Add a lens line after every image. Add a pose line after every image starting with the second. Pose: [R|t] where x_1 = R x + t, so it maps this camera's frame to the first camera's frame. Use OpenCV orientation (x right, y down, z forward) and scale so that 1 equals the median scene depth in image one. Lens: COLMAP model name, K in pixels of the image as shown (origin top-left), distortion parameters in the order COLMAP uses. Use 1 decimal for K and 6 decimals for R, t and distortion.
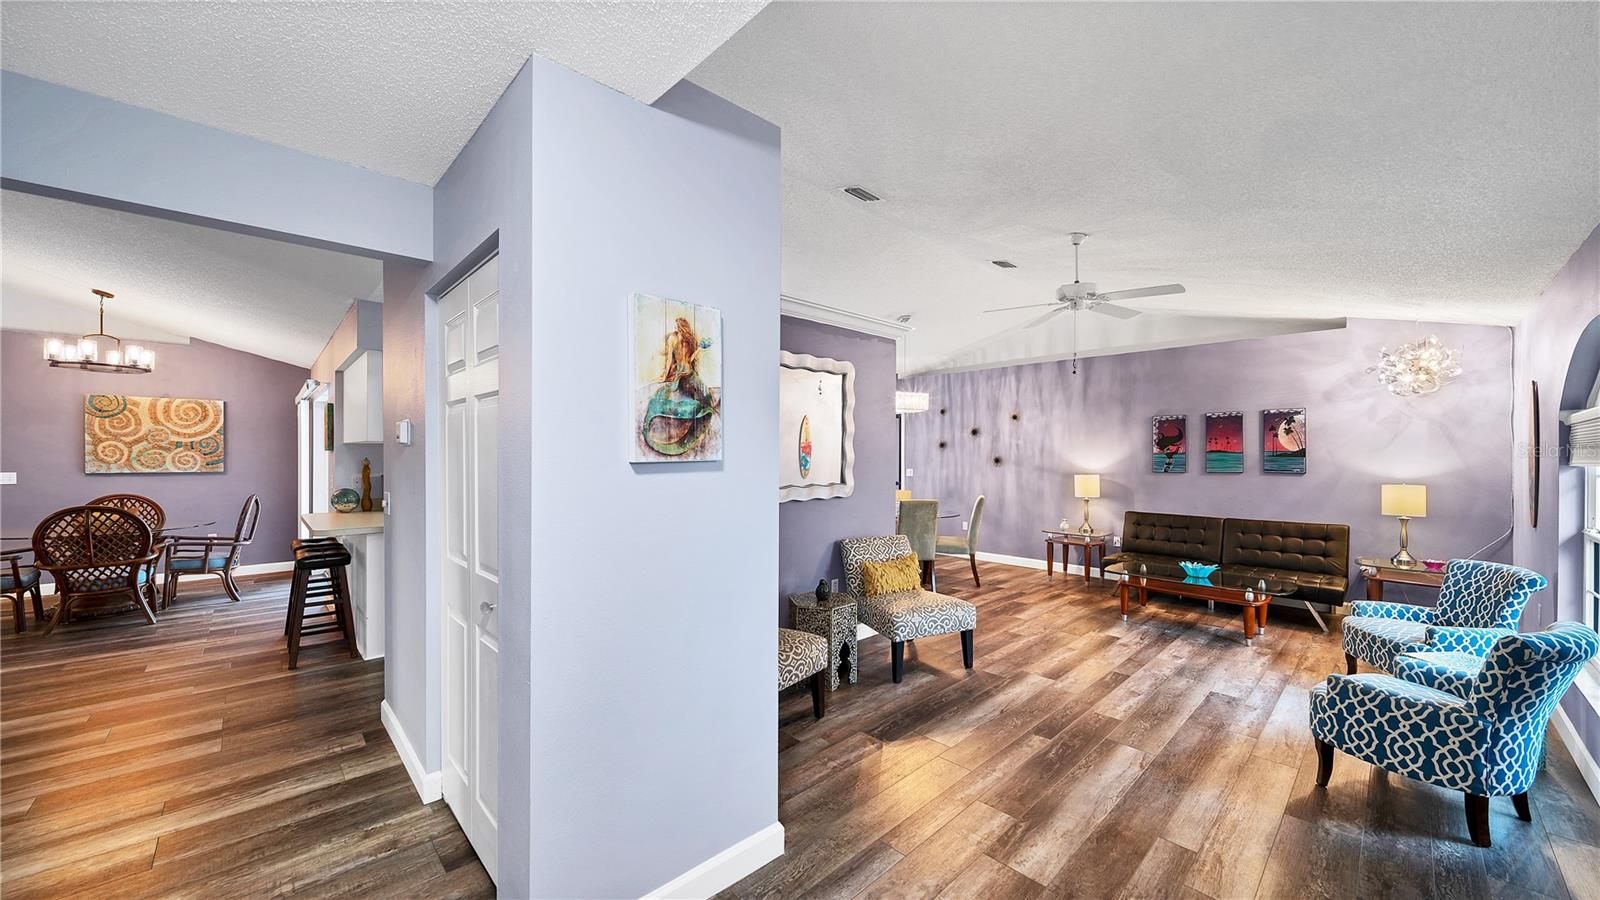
lens RADIAL K [[582.9, 0, 789.9], [0, 582.9, 452.5], [0, 0, 1]] dist [0.001488, -0.000824]
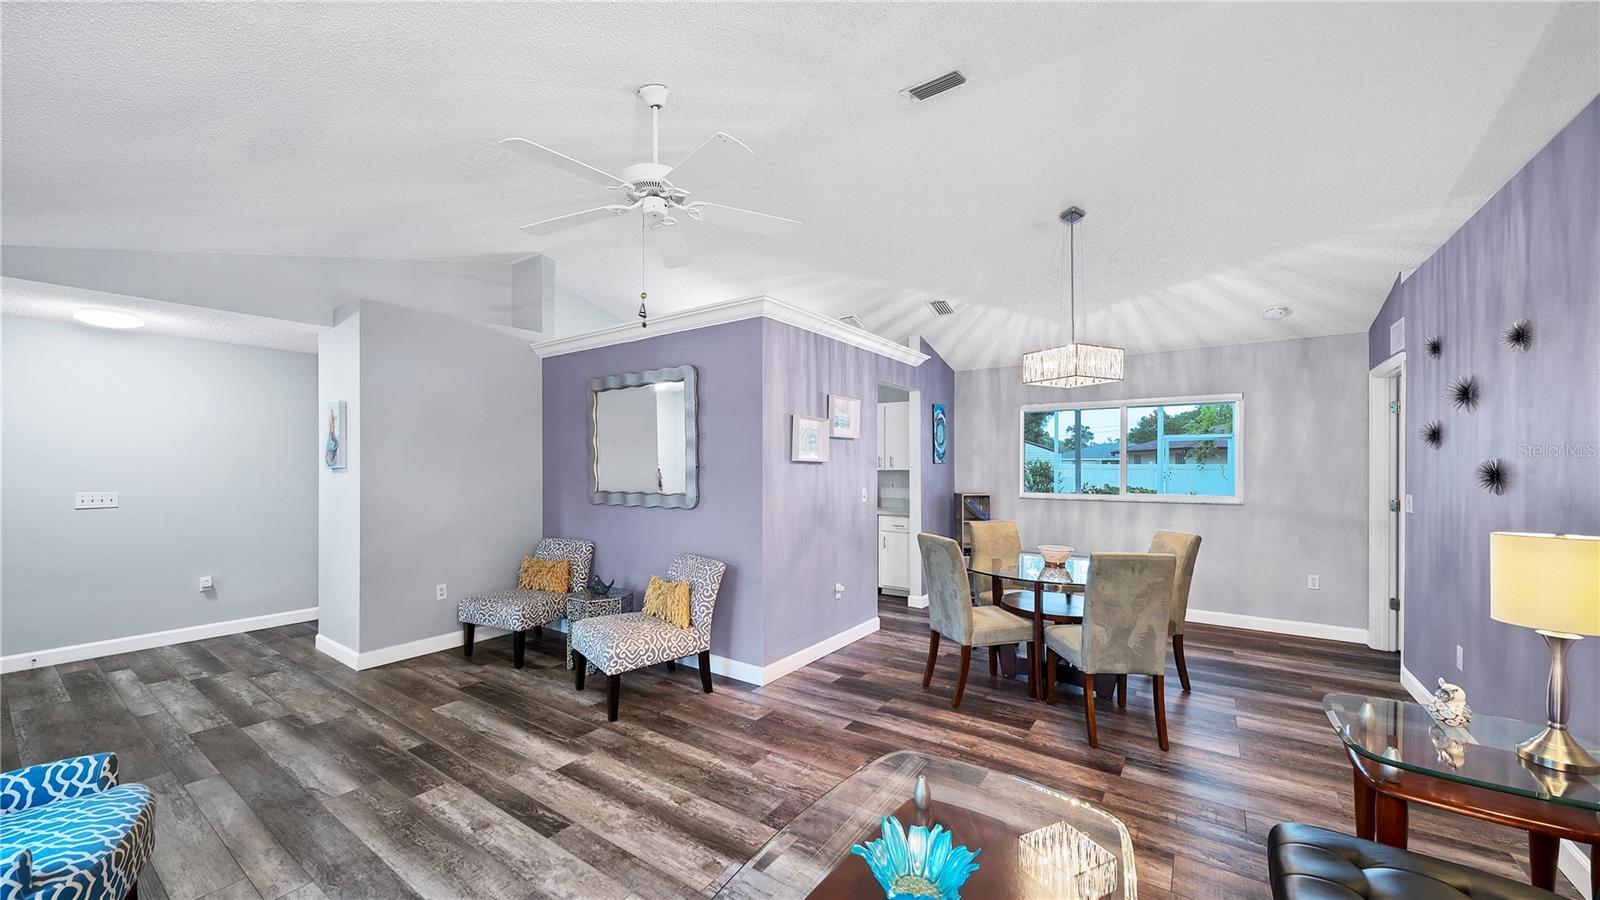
lens RADIAL K [[582.9, 0, 802.6], [0, 582.9, 461.4], [0, 0, 1]] dist [0.001488, -0.000824]
pose [[0.206426, -0.014766, -0.978351, 1.302105], [0.006584, 0.999884, -0.013702, 0.013348], [0.978440, -0.003613, 0.206500, 1.207924]]
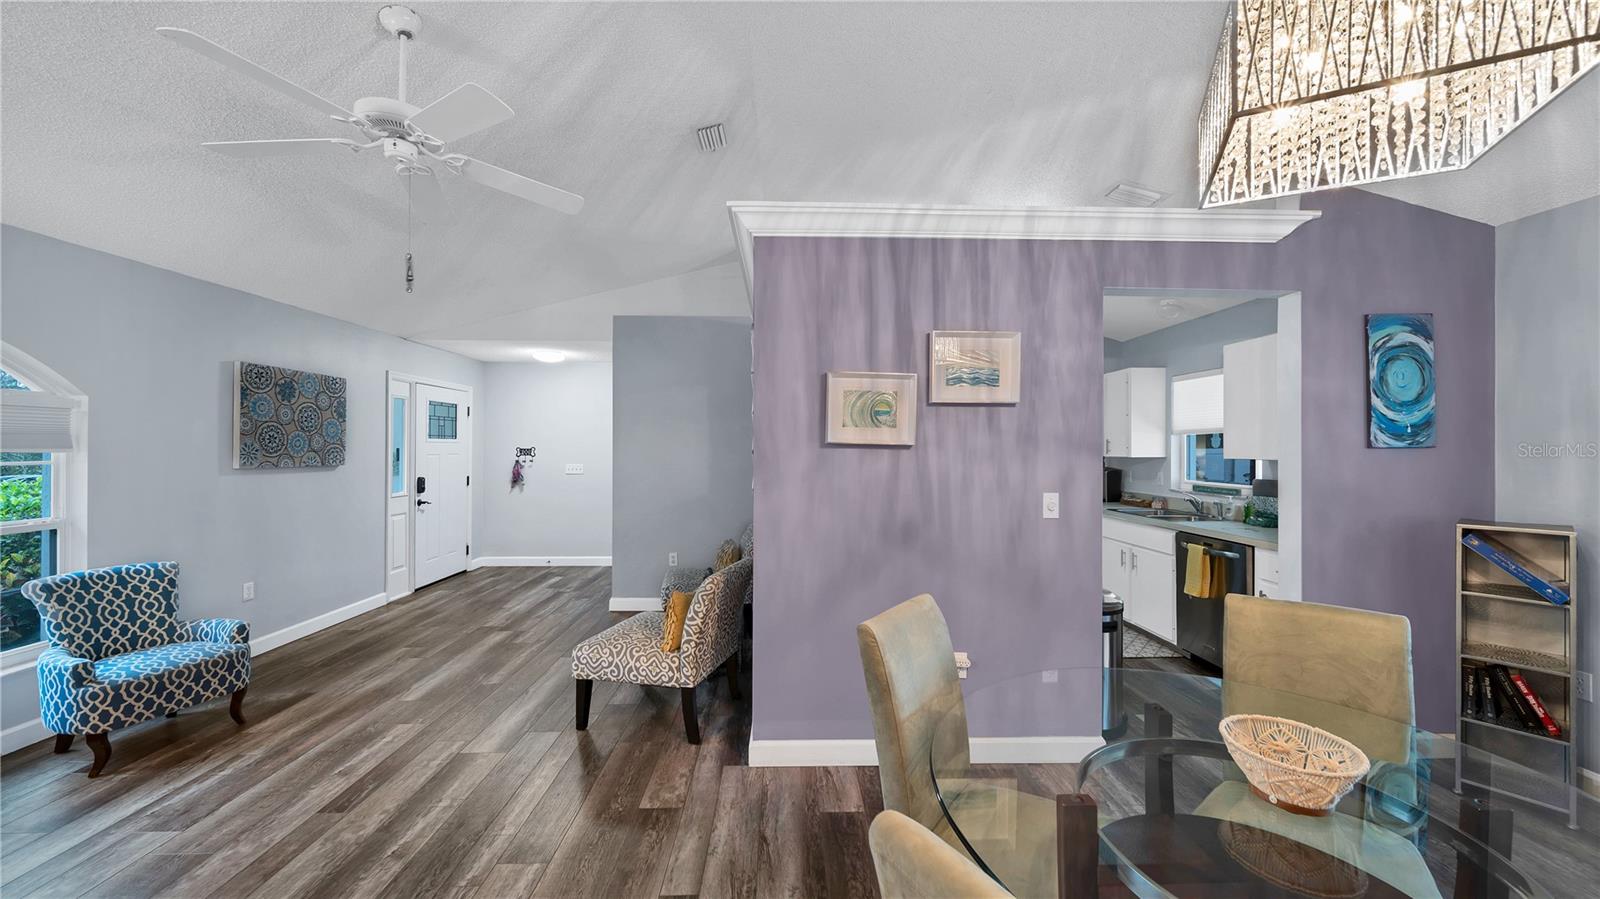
lens RADIAL K [[582.9, 0, 804.0], [0, 582.9, 440.4], [0, 0, 1]] dist [0.001488, -0.000824]
pose [[-0.662299, -0.019556, -0.748985, 0.757969], [-0.007584, 0.999783, -0.019399, 0.007679], [0.749202, -0.007167, -0.662303, 1.896943]]
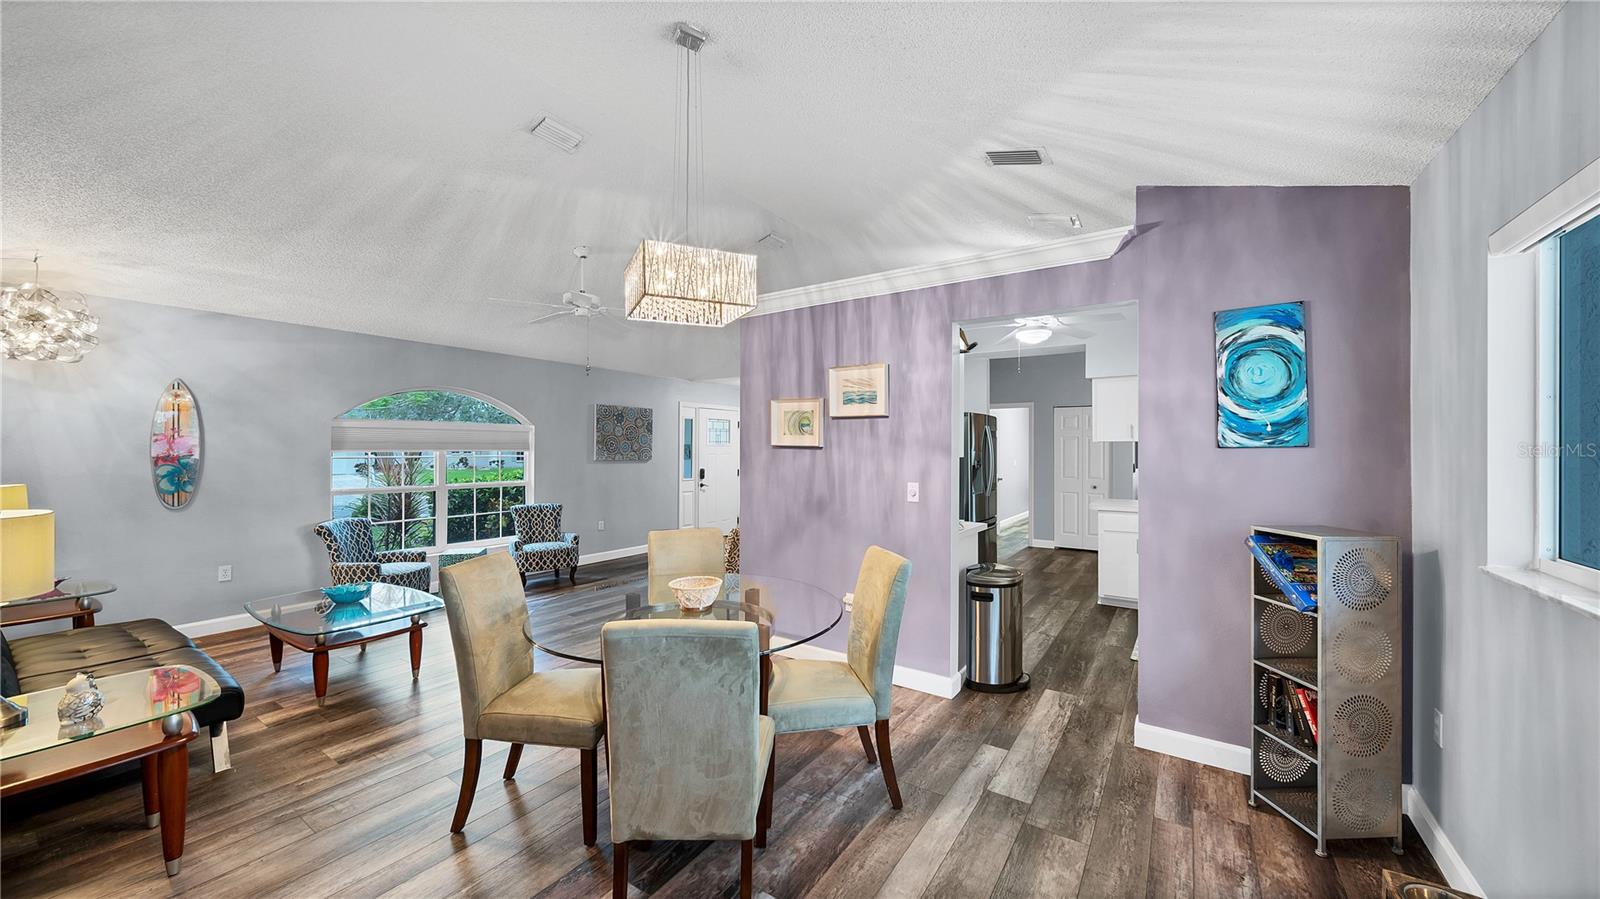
lens RADIAL K [[582.9, 0, 798.1], [0, 582.9, 448.4], [0, 0, 1]] dist [0.001488, -0.000824]
pose [[-0.976111, -0.011484, -0.216968, 0.386377], [-0.010585, 0.999930, -0.005303, 0.008039], [0.217013, -0.002880, -0.976164, 2.563752]]
